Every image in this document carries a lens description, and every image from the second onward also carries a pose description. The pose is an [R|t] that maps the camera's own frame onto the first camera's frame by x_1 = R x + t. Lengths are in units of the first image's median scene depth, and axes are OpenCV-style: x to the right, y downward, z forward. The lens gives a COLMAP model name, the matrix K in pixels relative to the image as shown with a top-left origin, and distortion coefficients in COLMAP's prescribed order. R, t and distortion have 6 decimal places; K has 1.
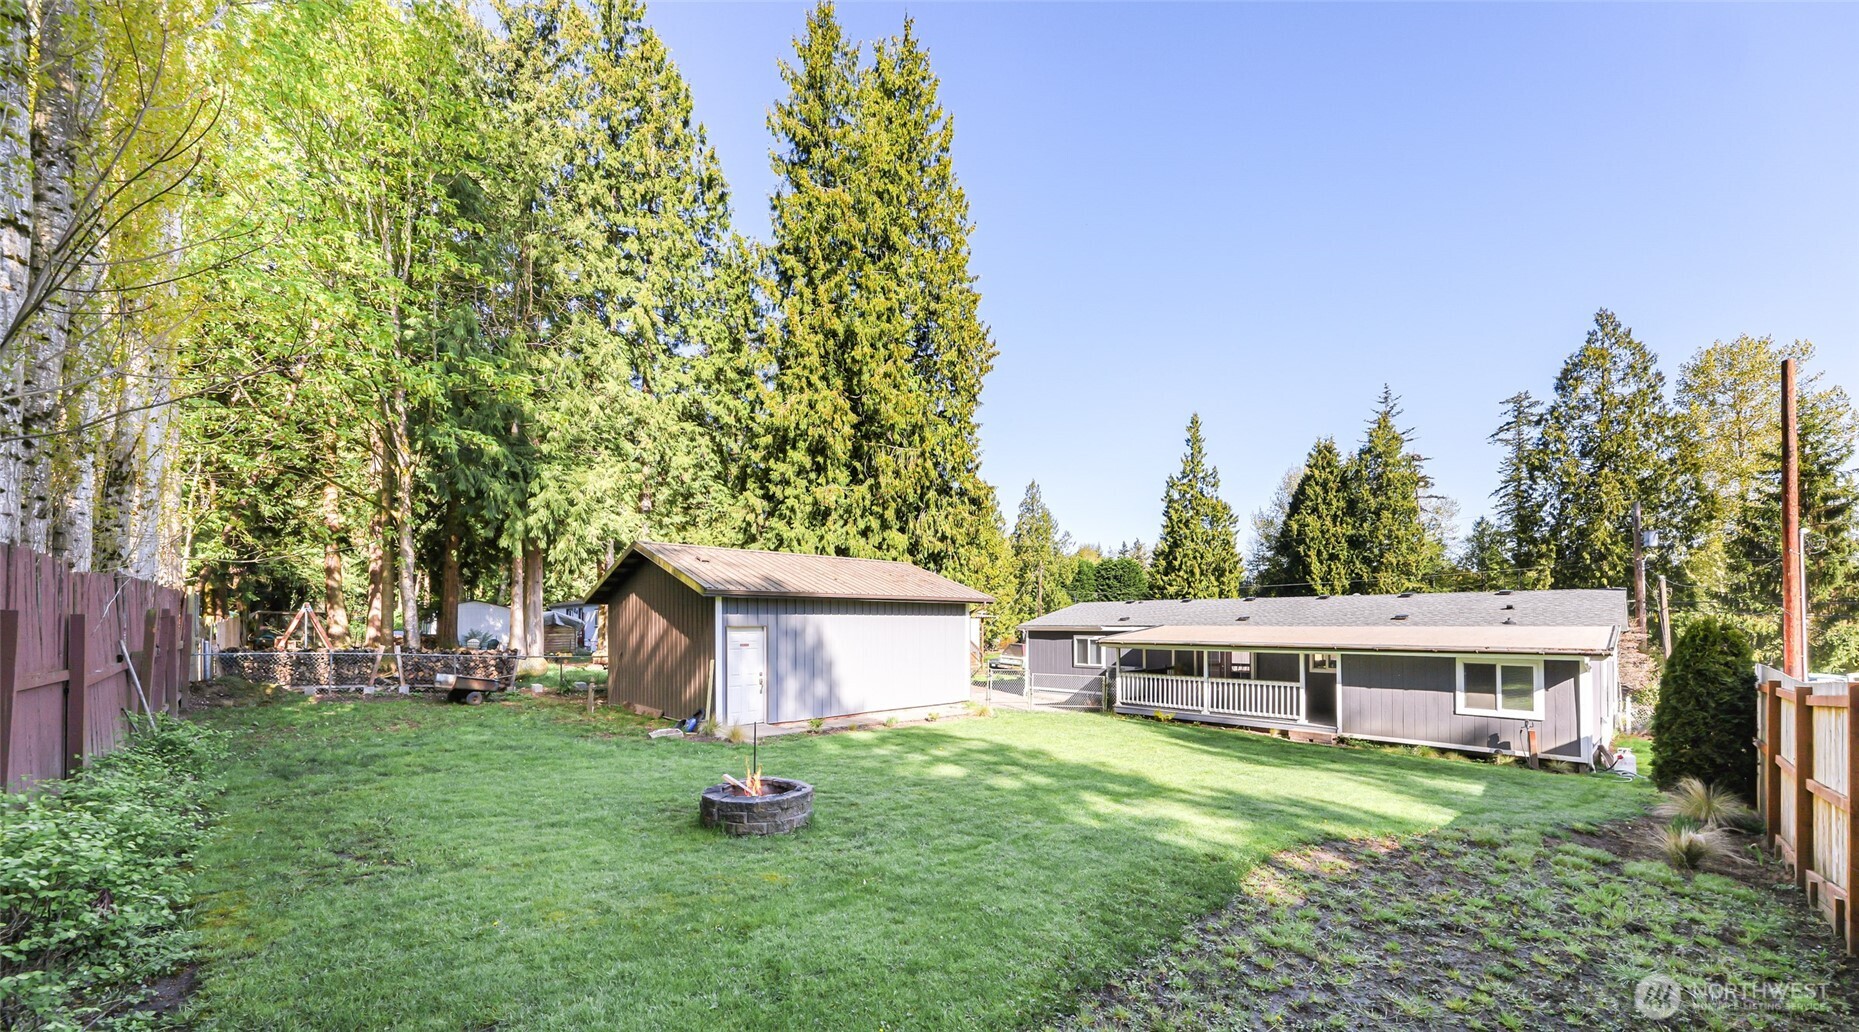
lens RADIAL K [[690.7, 0, 902.5], [0, 690.7, 621.8], [0, 0, 1]] dist [0.000486, 0.000159]
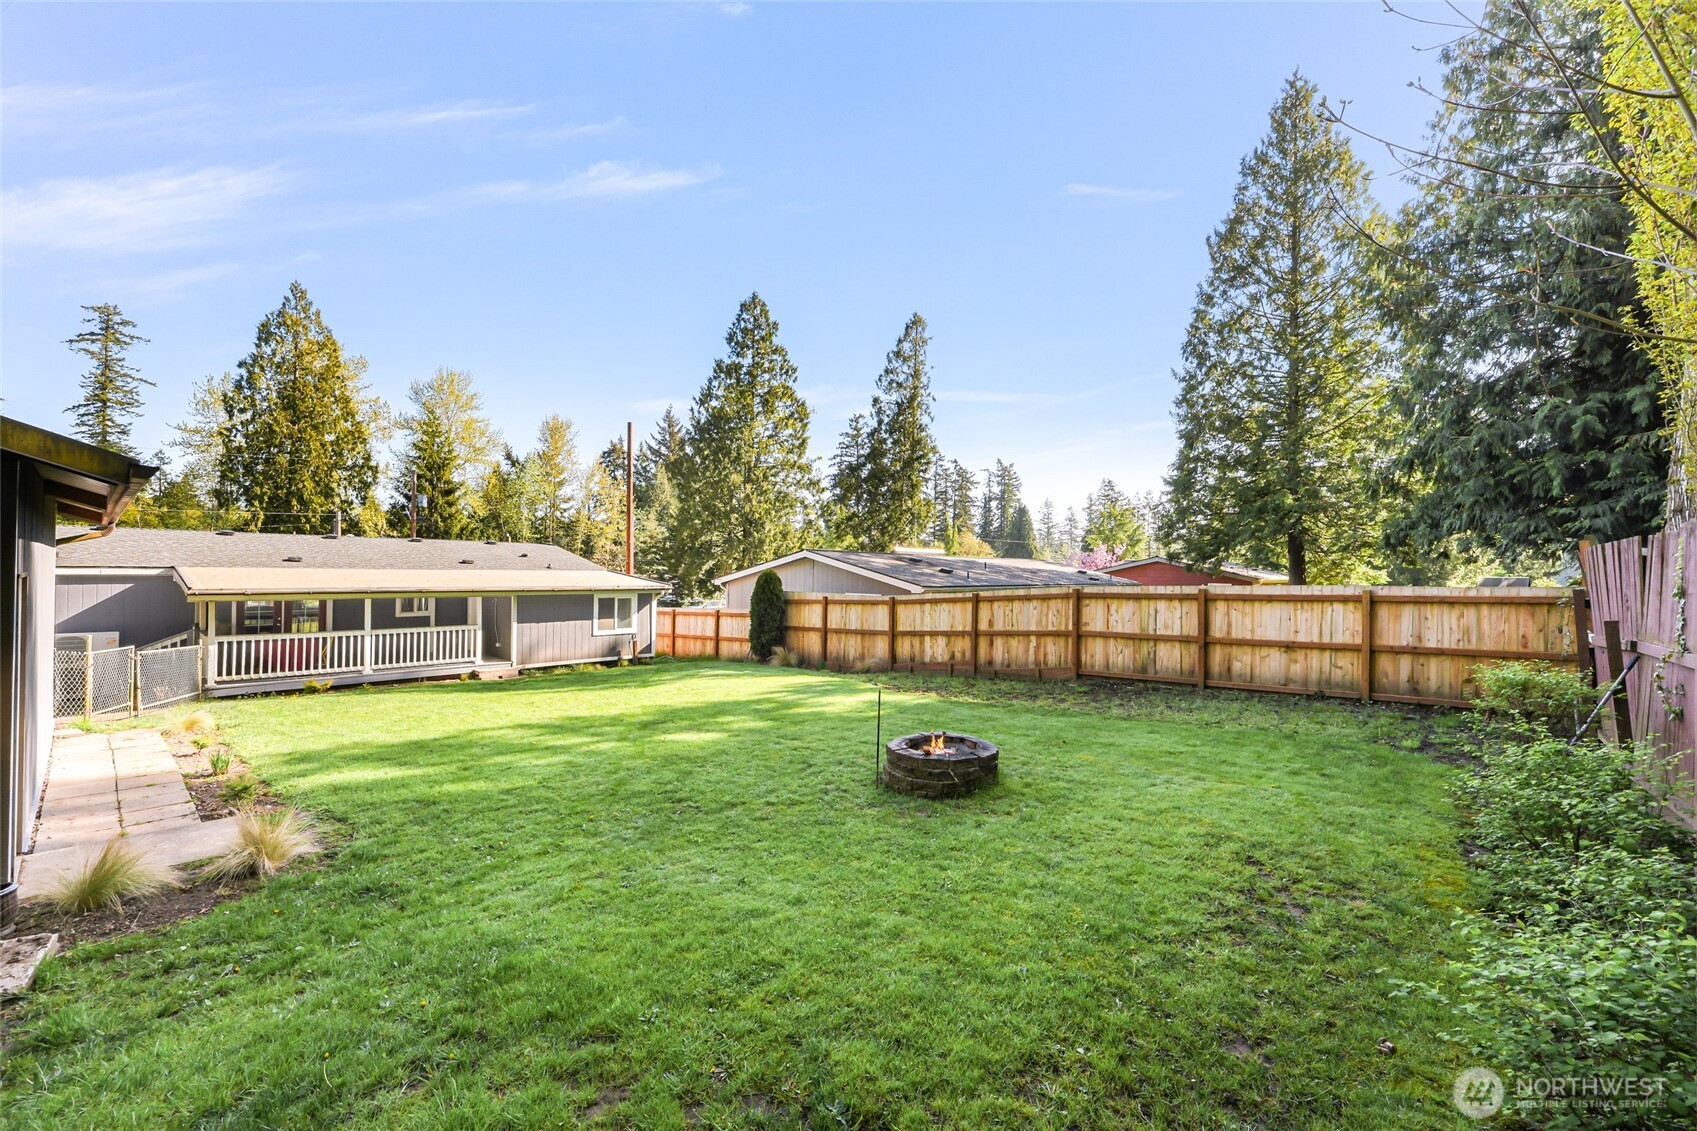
lens RADIAL K [[708.7, 0, 851.2], [0, 708.7, 568.6], [0, 0, 1]] dist [-0.000256, -0.000653]
pose [[-0.125612, 0.001121, 0.992079, -0.308663], [-0.016249, 0.999863, -0.003188, -0.000957], [-0.991946, -0.016520, -0.125577, 0.326304]]
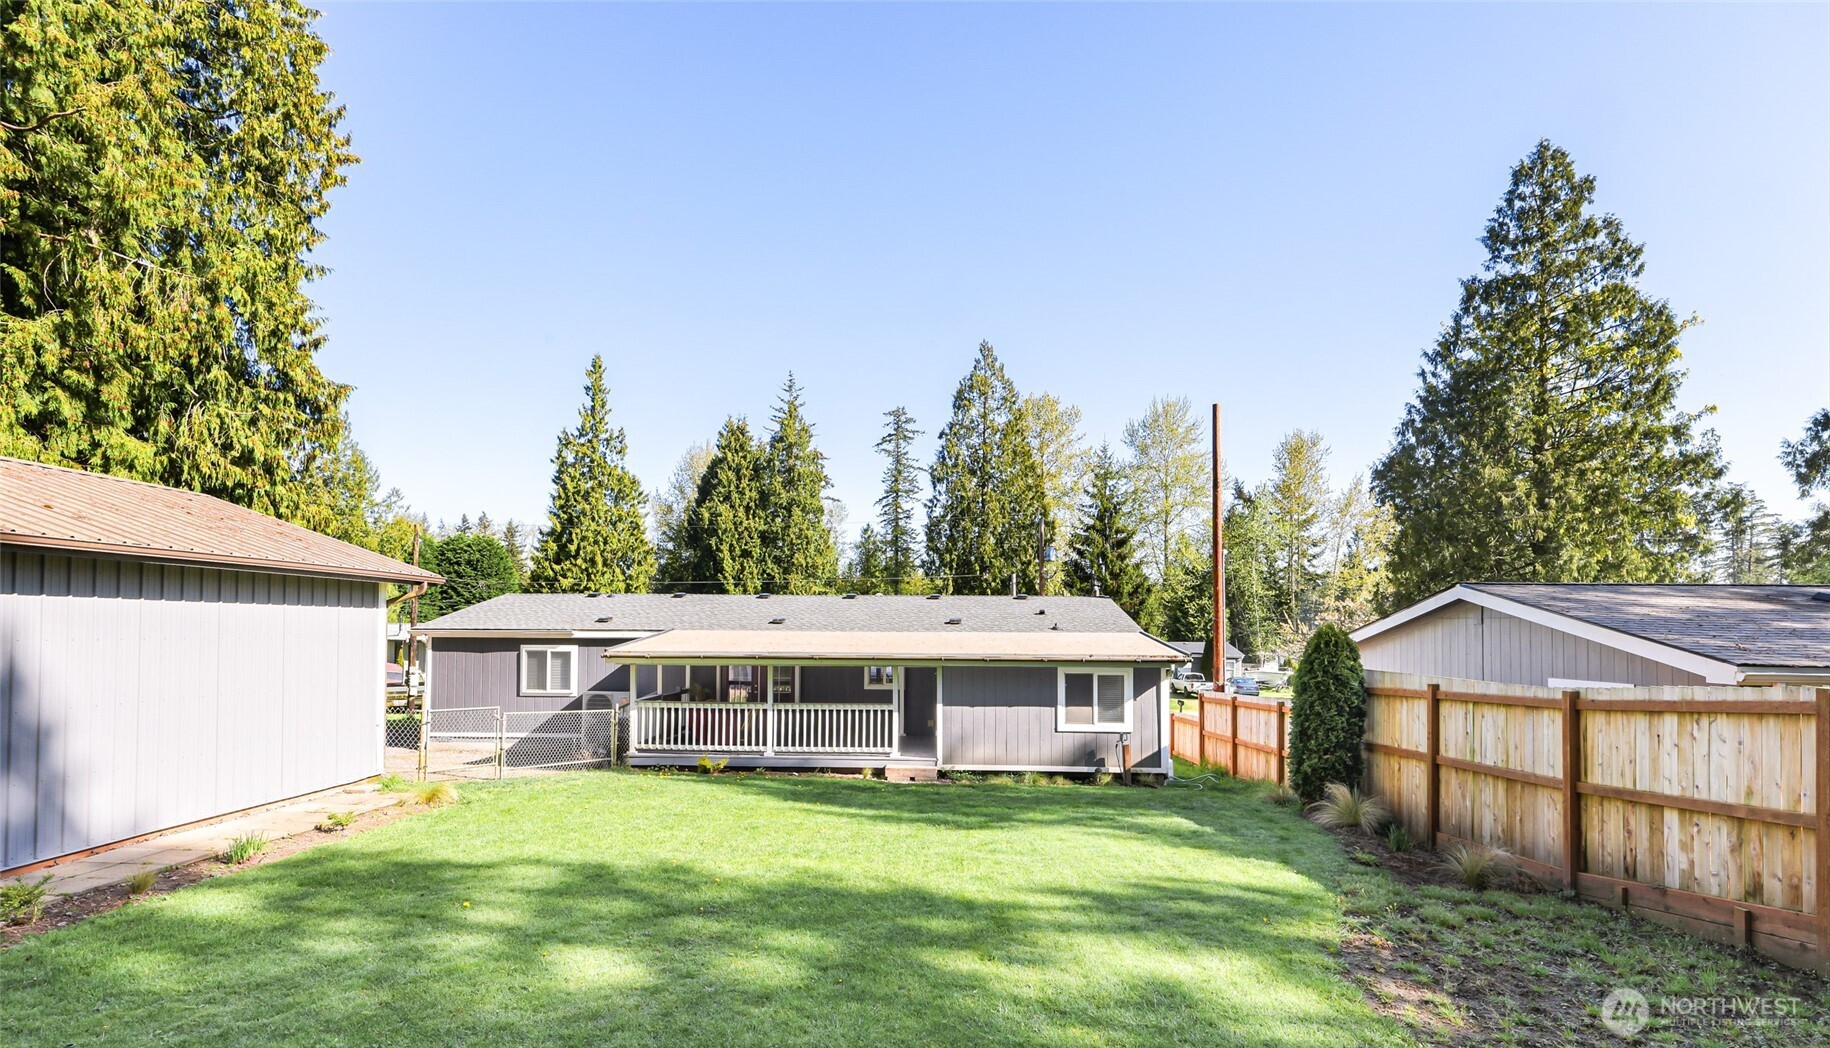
lens RADIAL K [[876.4, 0, 908.5], [0, 876.4, 610.8], [0, 0, 1]] dist [-0.001382, 0.000595]
pose [[0.696195, 0.021918, 0.717518, -0.064710], [-0.008717, 0.999718, -0.022080, 0.003091], [-0.717800, 0.009117, 0.696190, 0.173387]]
